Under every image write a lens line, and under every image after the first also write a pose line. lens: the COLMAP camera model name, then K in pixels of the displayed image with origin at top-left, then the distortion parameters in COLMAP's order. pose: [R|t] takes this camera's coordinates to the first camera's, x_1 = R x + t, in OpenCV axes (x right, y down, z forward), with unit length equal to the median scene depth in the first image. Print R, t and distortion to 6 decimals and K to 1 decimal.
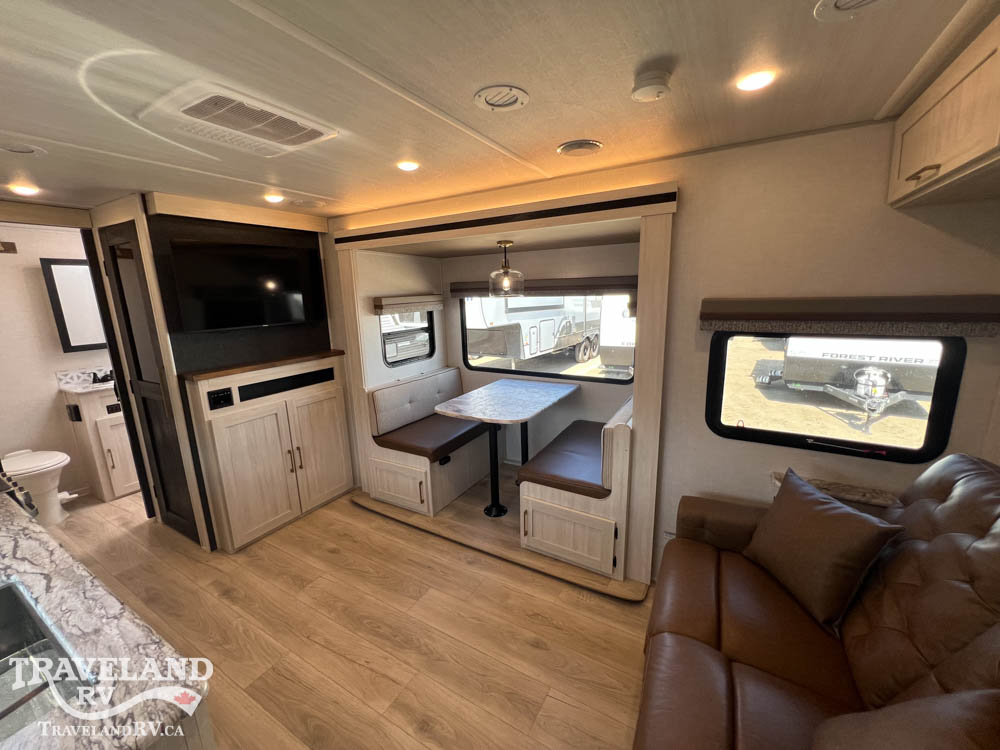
lens RADIAL K [[401.1, 0, 496.5], [0, 401.1, 375.1], [0, 0, 1]] dist [-0.002425, 0.000208]
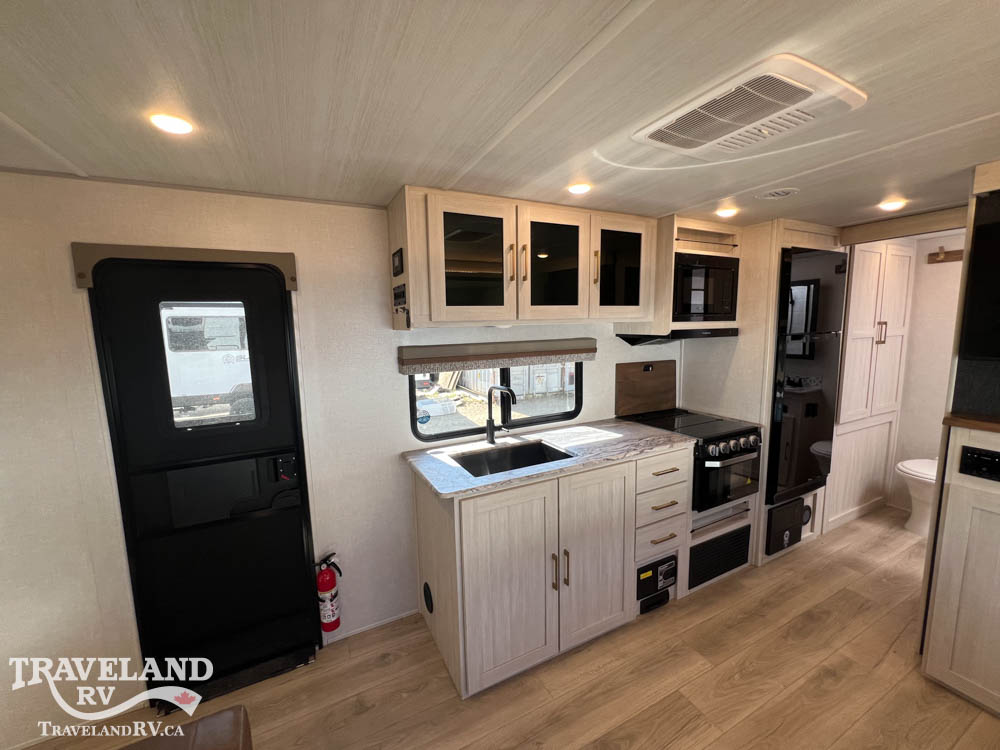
lens RADIAL K [[401.1, 0, 496.5], [0, 401.1, 375.1], [0, 0, 1]] dist [-0.002425, 0.000208]
pose [[-0.539448, 0.147270, -0.829040, 0.215263], [-0.135898, 0.956450, 0.258331, -0.119213], [0.830980, 0.252021, -0.495941, 0.543593]]
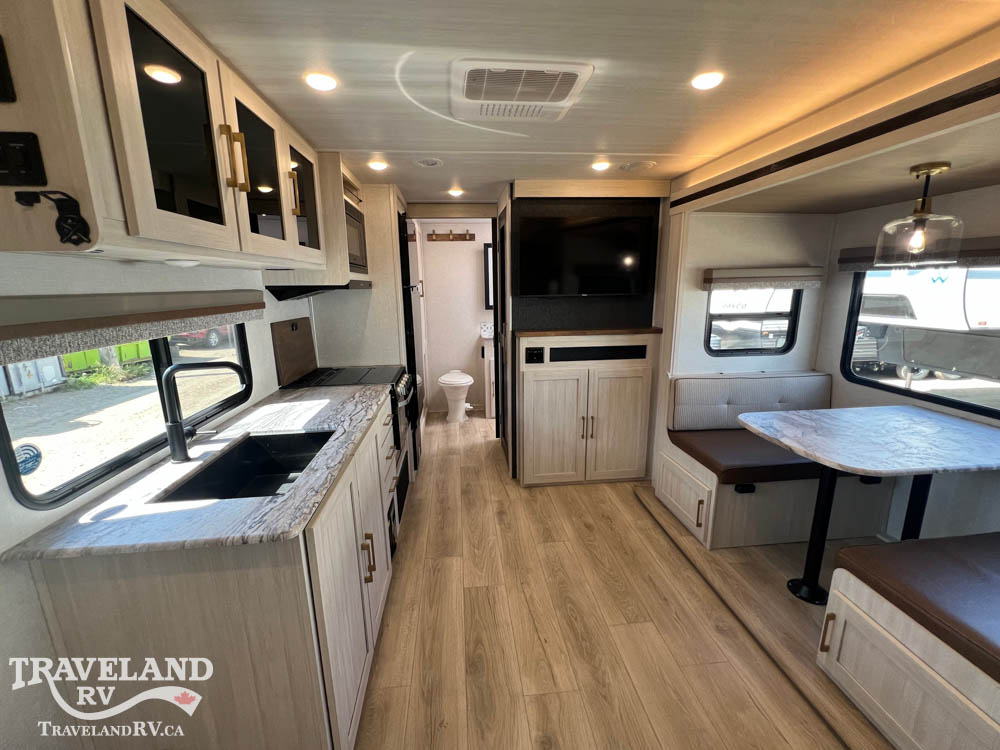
lens RADIAL K [[411.5, 0, 496.0], [0, 411.5, 374.9], [0, 0, 1]] dist [-0.000924, -0.000187]
pose [[0.588788, 0.194714, -0.784484, 0.164478], [-0.168981, 0.978757, 0.116106, -0.004245], [0.790426, 0.064201, 0.609184, 0.163515]]
